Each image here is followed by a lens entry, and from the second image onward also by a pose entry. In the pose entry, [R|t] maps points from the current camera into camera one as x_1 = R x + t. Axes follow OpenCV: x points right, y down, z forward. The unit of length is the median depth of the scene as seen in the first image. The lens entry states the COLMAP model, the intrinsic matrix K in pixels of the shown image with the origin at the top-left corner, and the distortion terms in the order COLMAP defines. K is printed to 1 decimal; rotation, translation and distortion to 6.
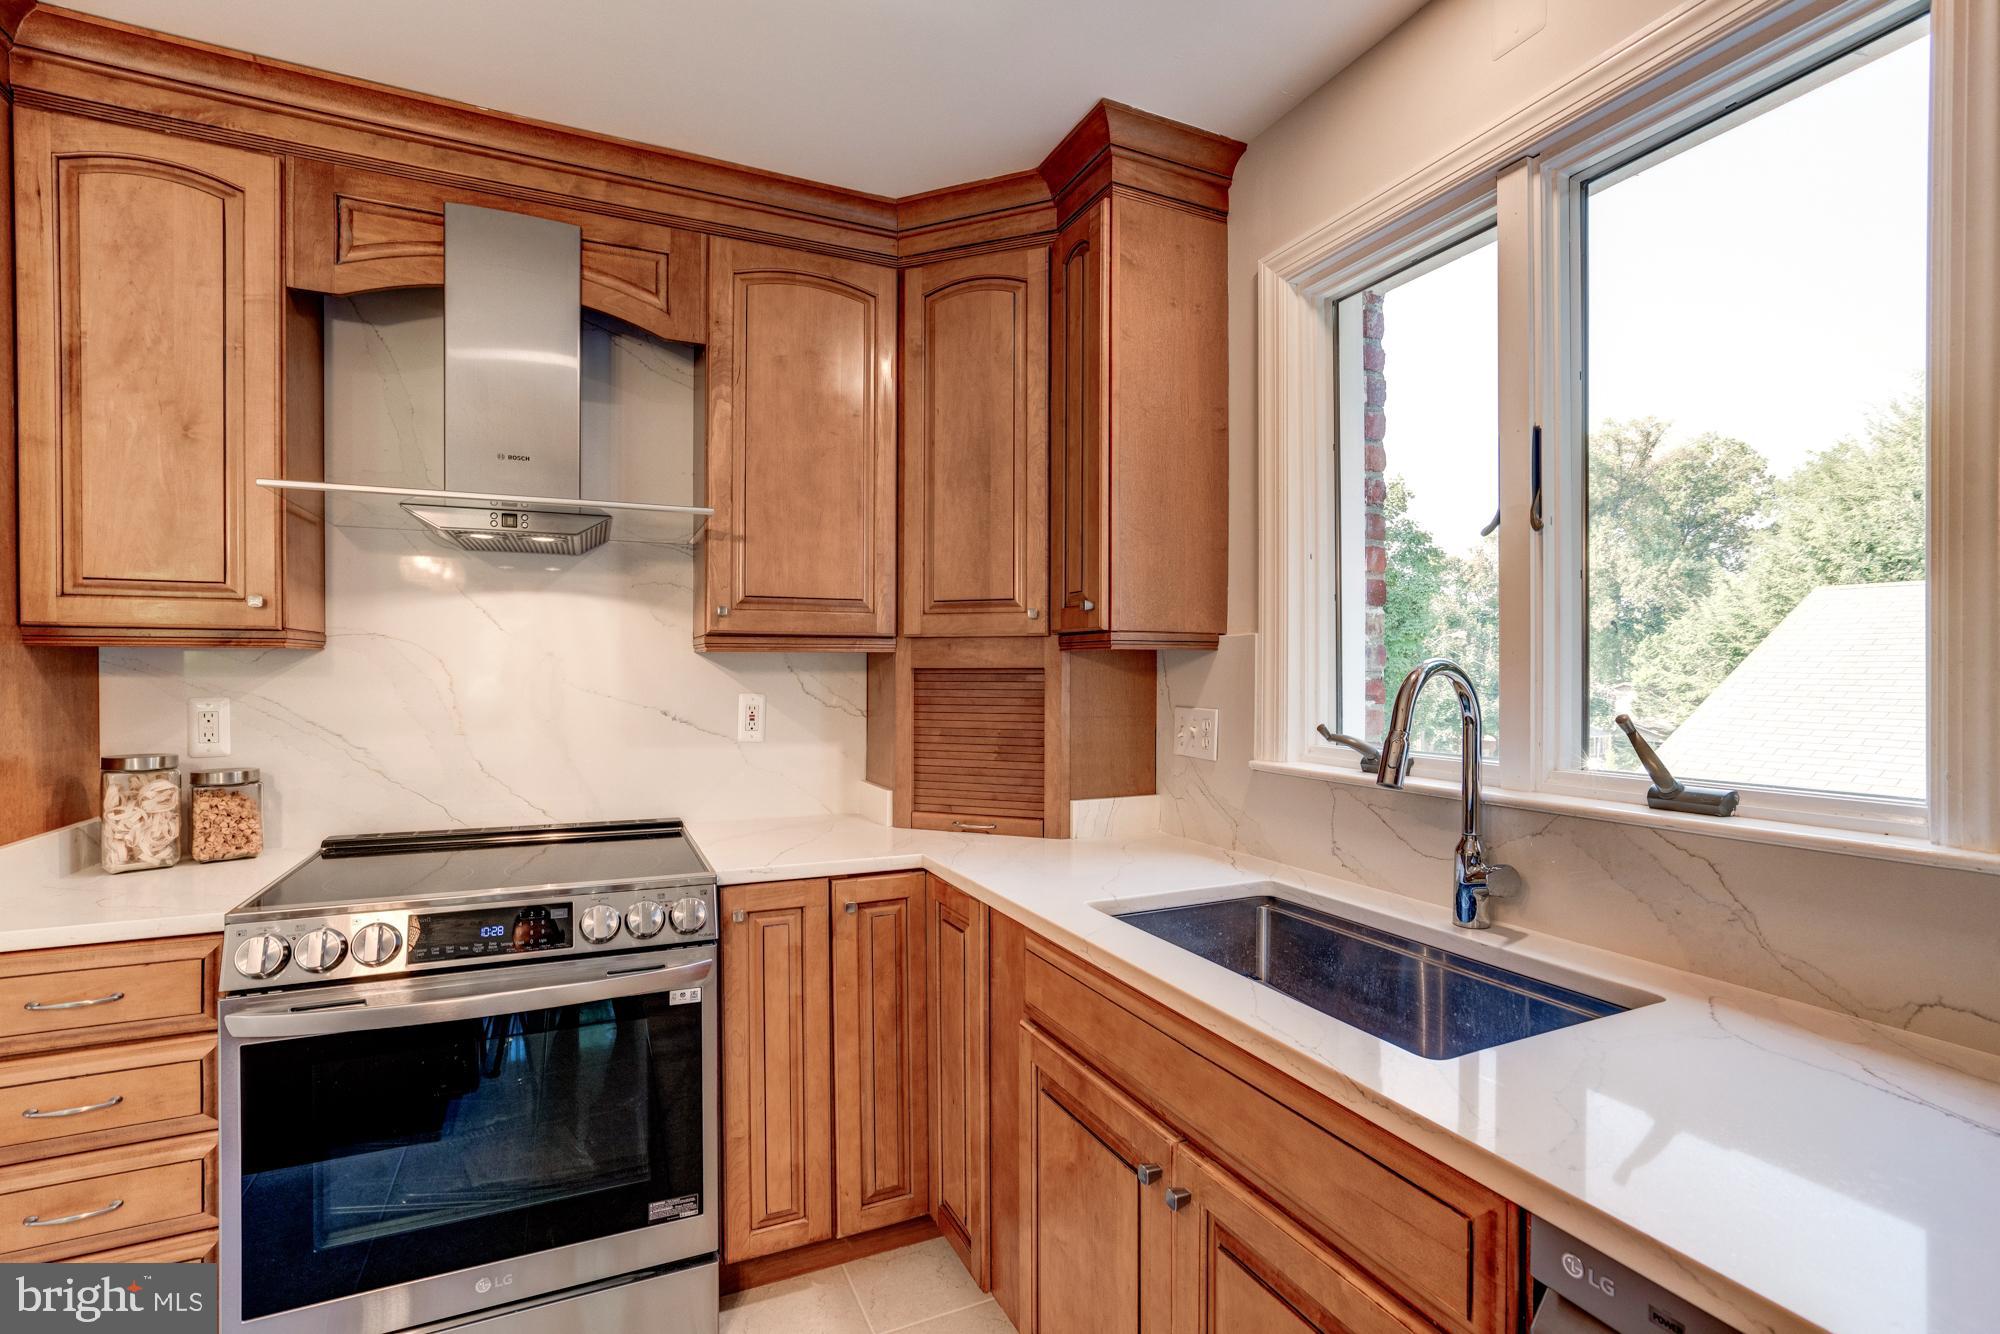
lens RADIAL K [[910.1, 0, 989.1], [0, 910.1, 675.4], [0, 0, 1]] dist [-0.046998, 0.027882]
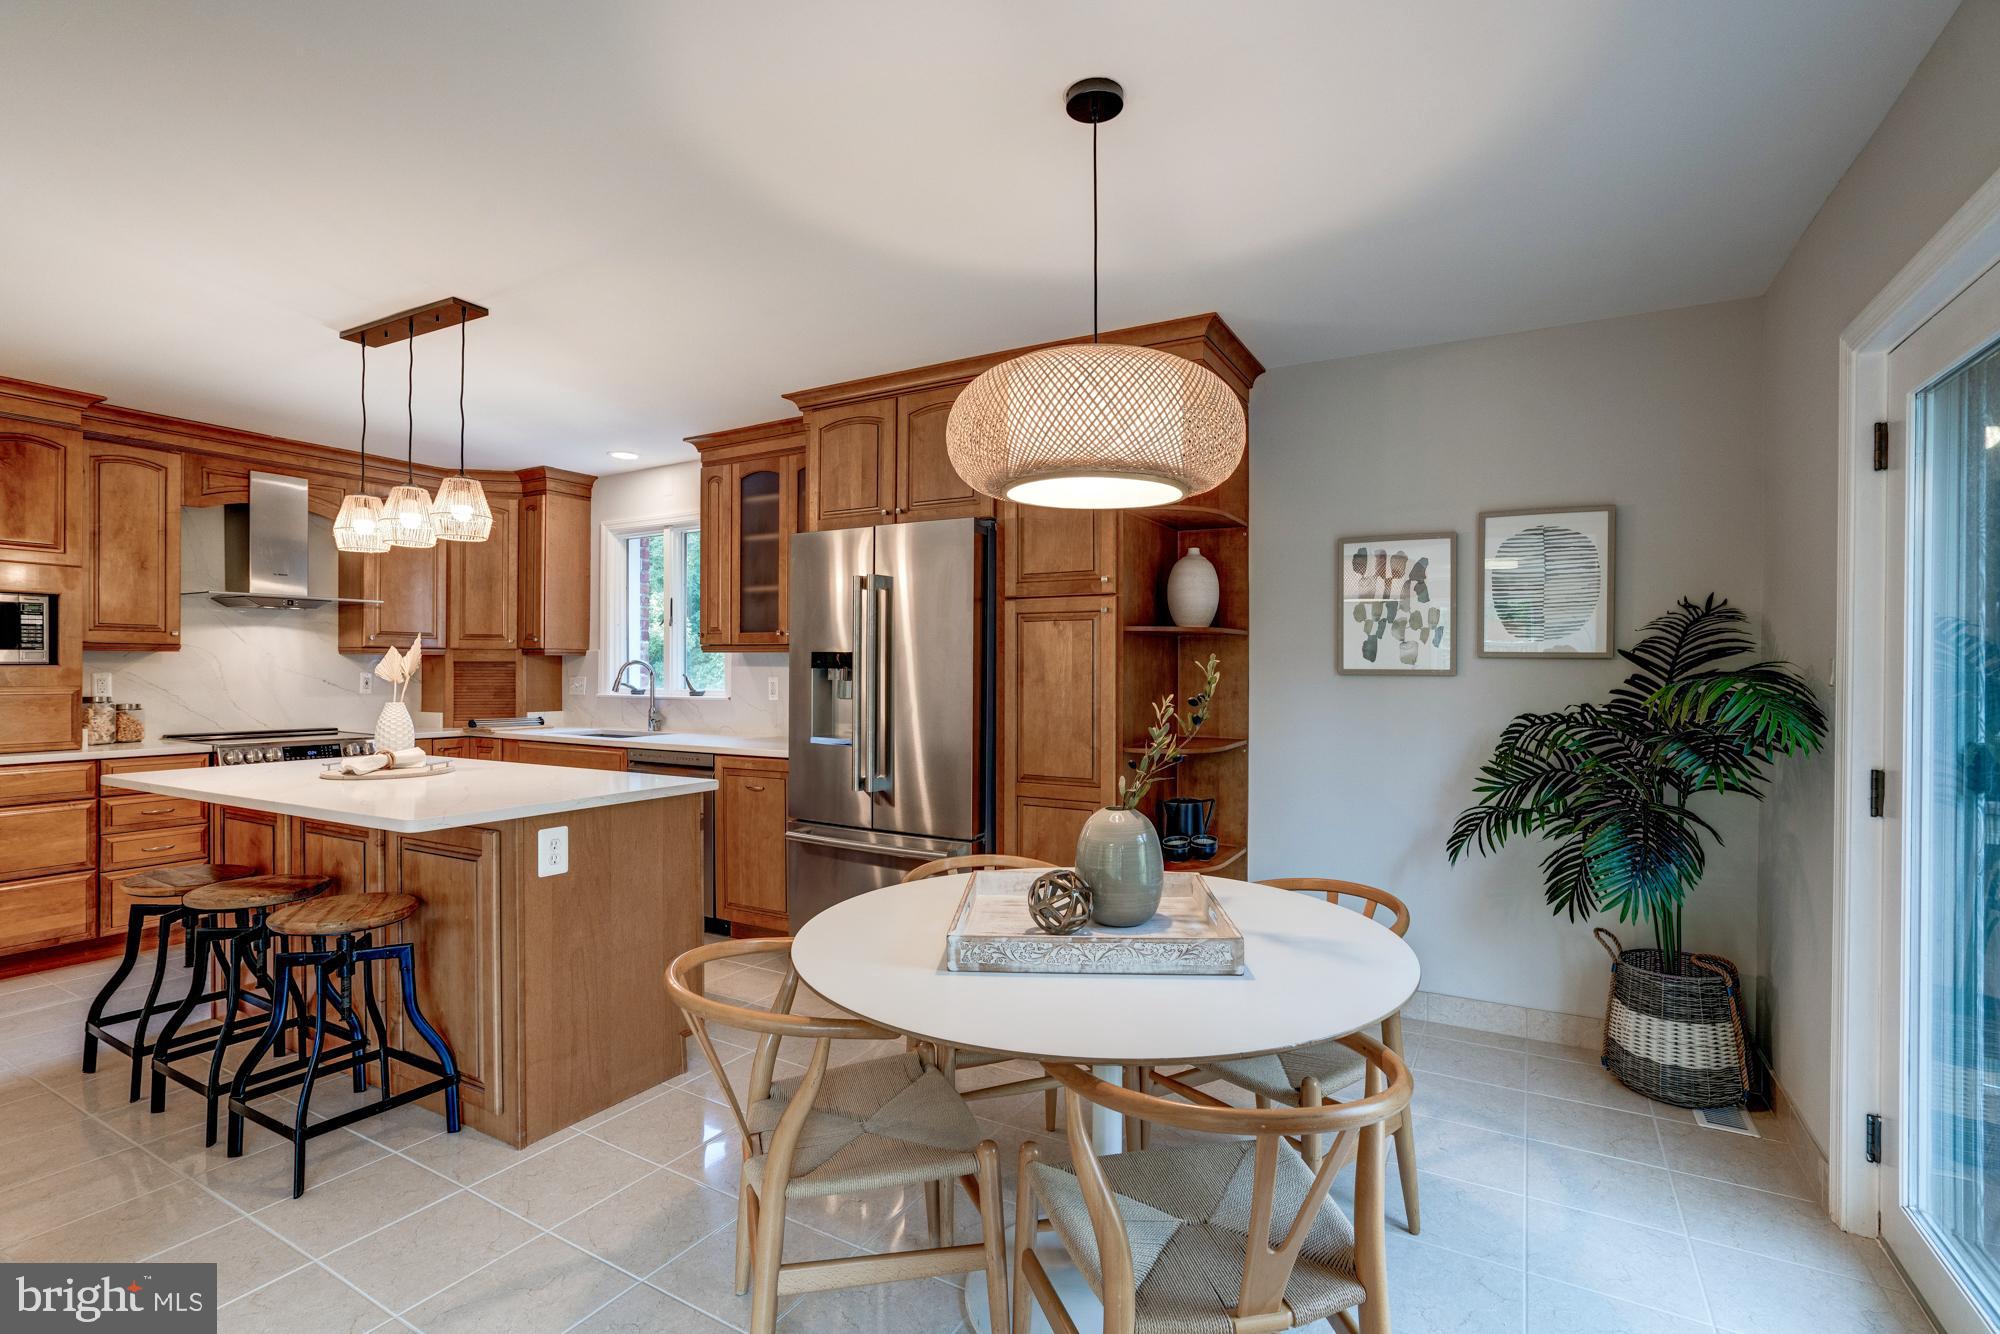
lens RADIAL K [[928.0, 0, 1000.0], [0, 928.0, 667.0], [0, 0, 1]] dist [-0.030455, 0.015010]
pose [[0.815654, 0.002786, 0.578533, -0.377497], [0.000145, 0.999987, -0.005020, 0.023036], [-0.578540, 0.004179, 0.815643, -2.209052]]
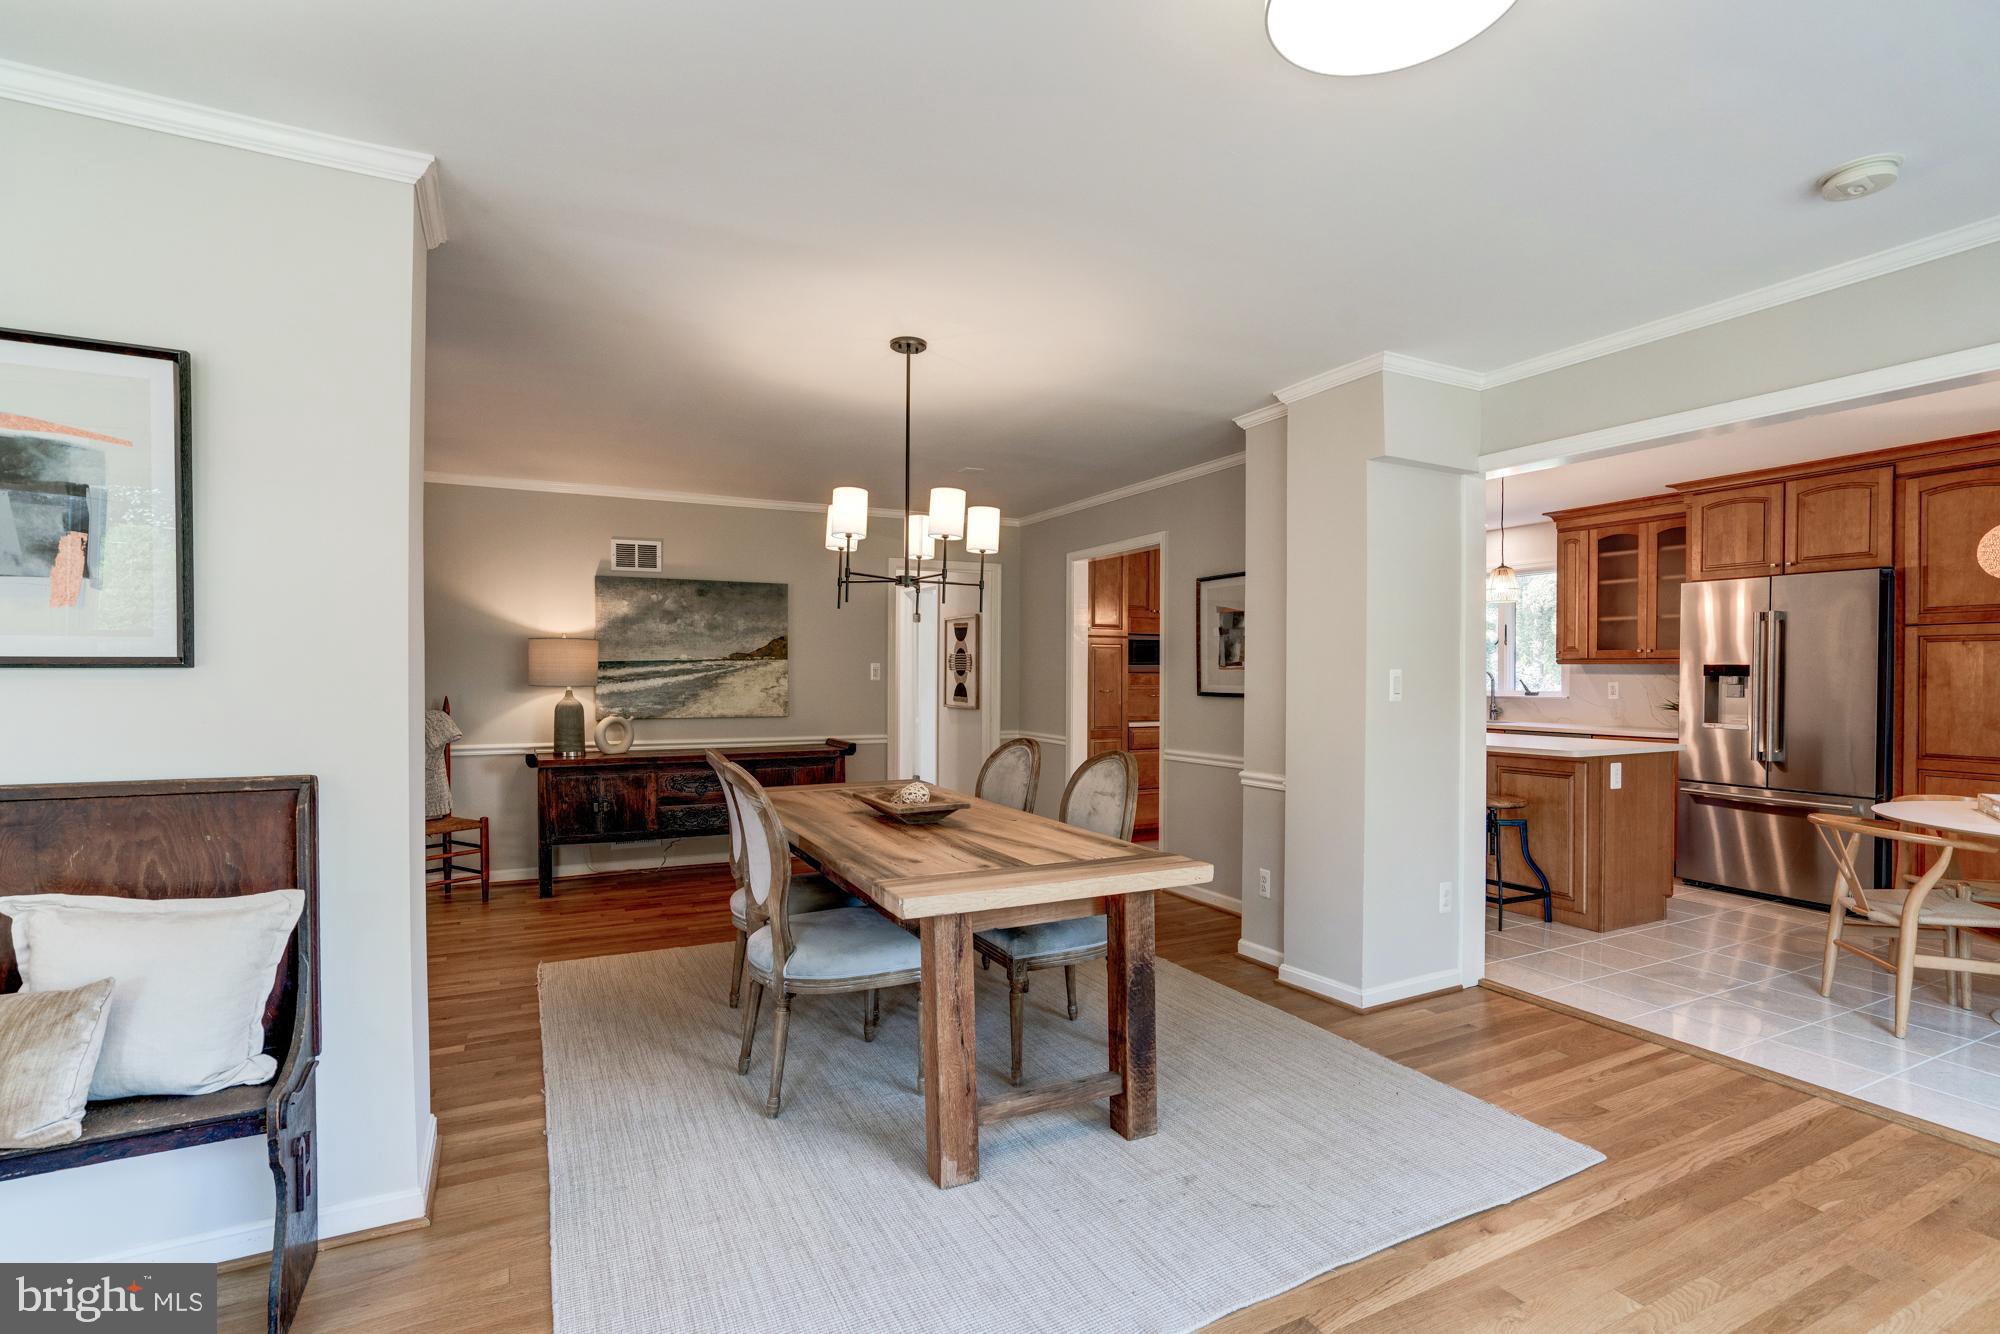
lens RADIAL K [[928.2, 0, 944.3], [0, 928.2, 680.7], [0, 0, 1]] dist [-0.041171, 0.018730]
pose [[0.999879, 0.002018, 0.015401, -2.042932], [-0.002088, 0.999988, 0.004499, 0.023155], [-0.015392, -0.004530, 0.999871, -3.195156]]
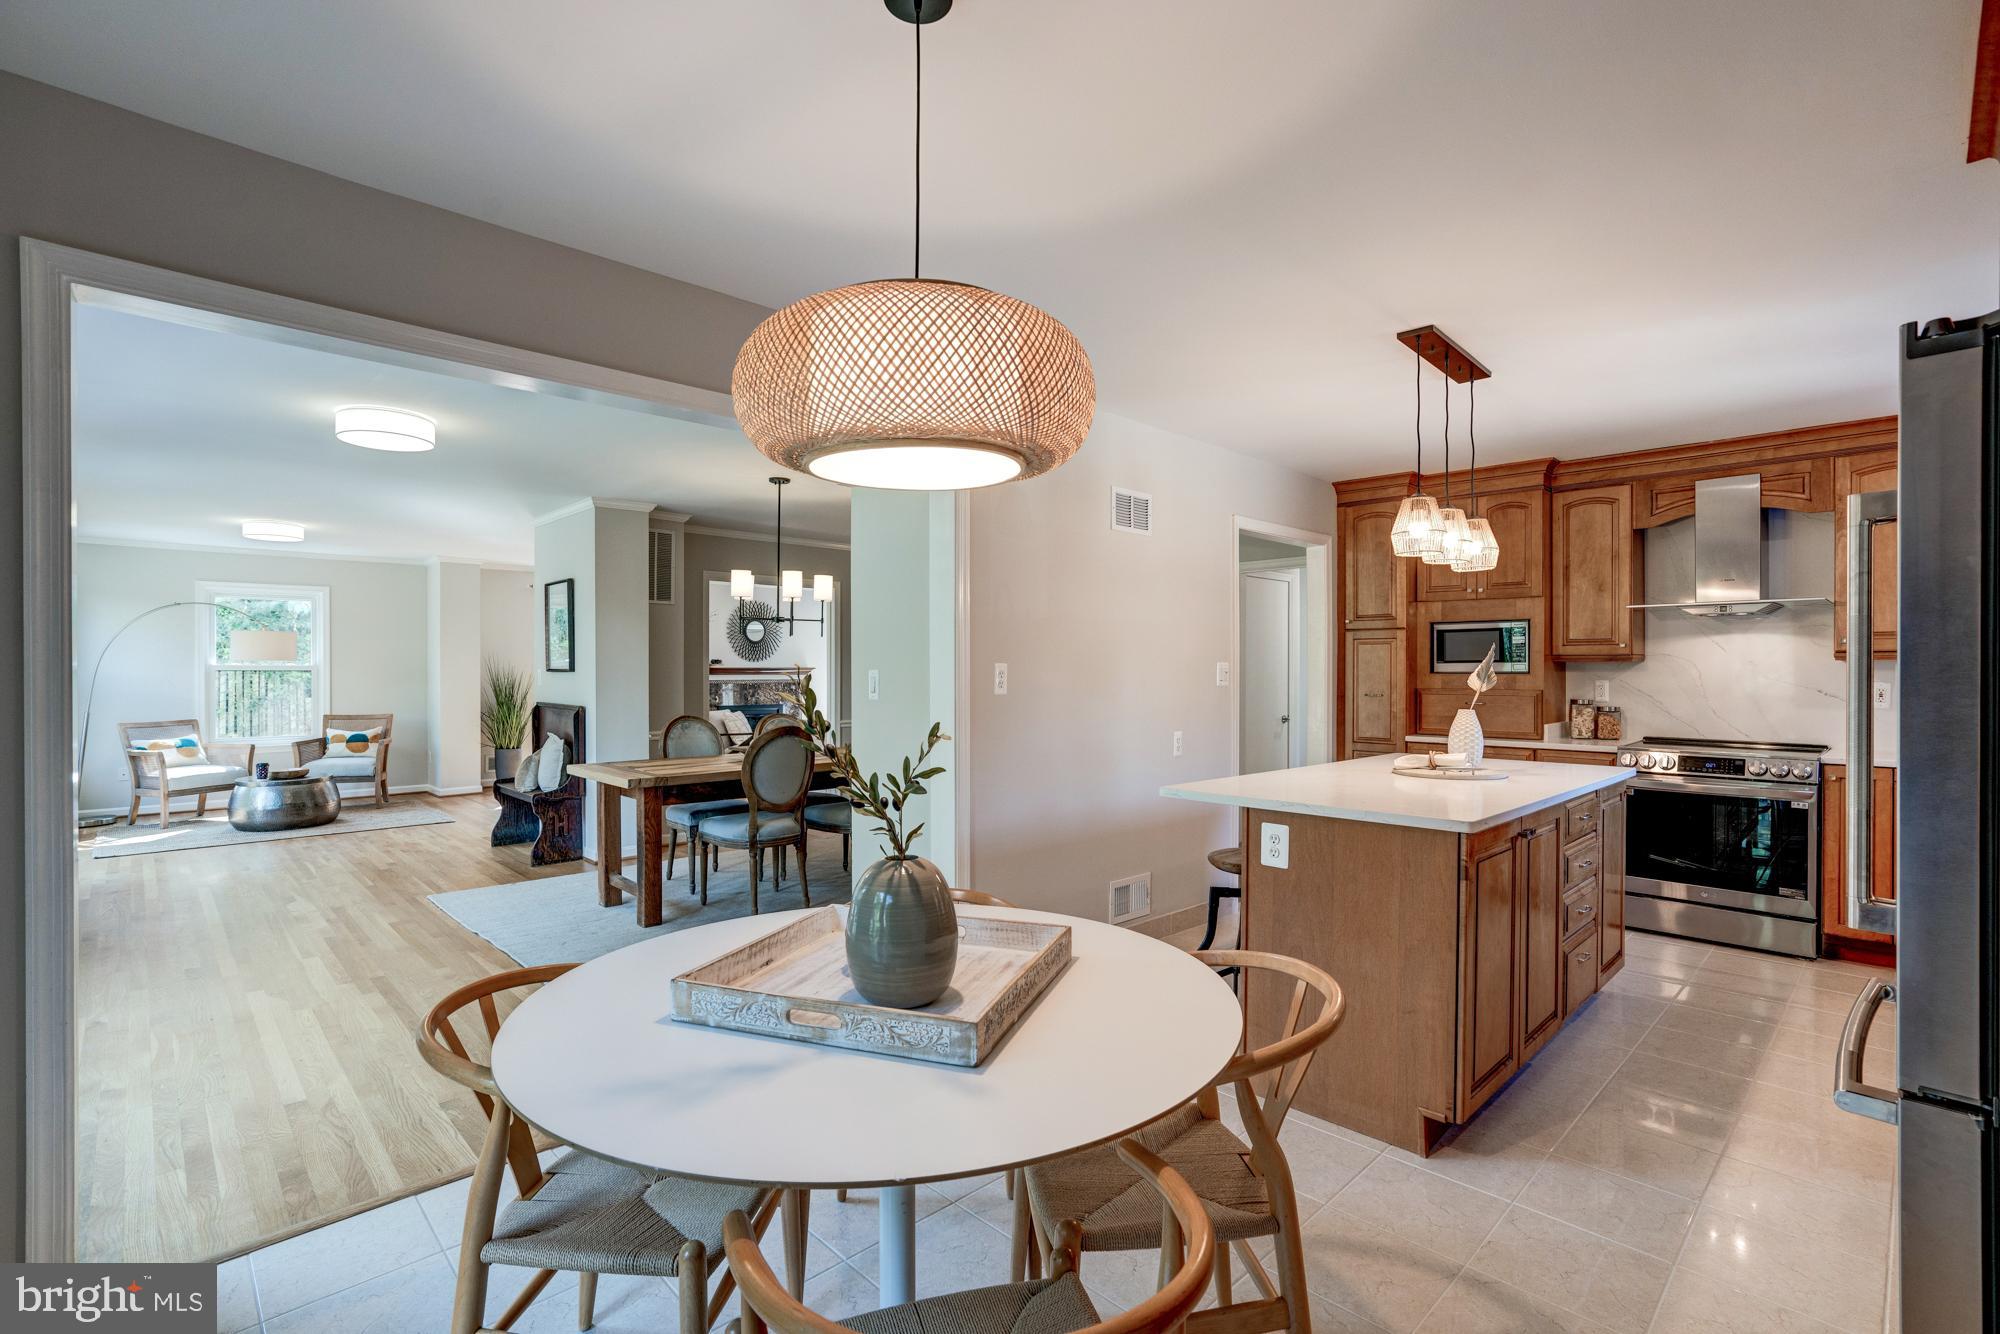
lens RADIAL K [[910.1, 0, 989.1], [0, 910.1, 675.4], [0, 0, 1]] dist [-0.046998, 0.027882]
pose [[0.318822, 0.005330, -0.947800, 1.107158], [-0.003477, 0.999984, 0.004454, 0.006315], [0.947808, 0.001875, 0.318835, -1.630351]]
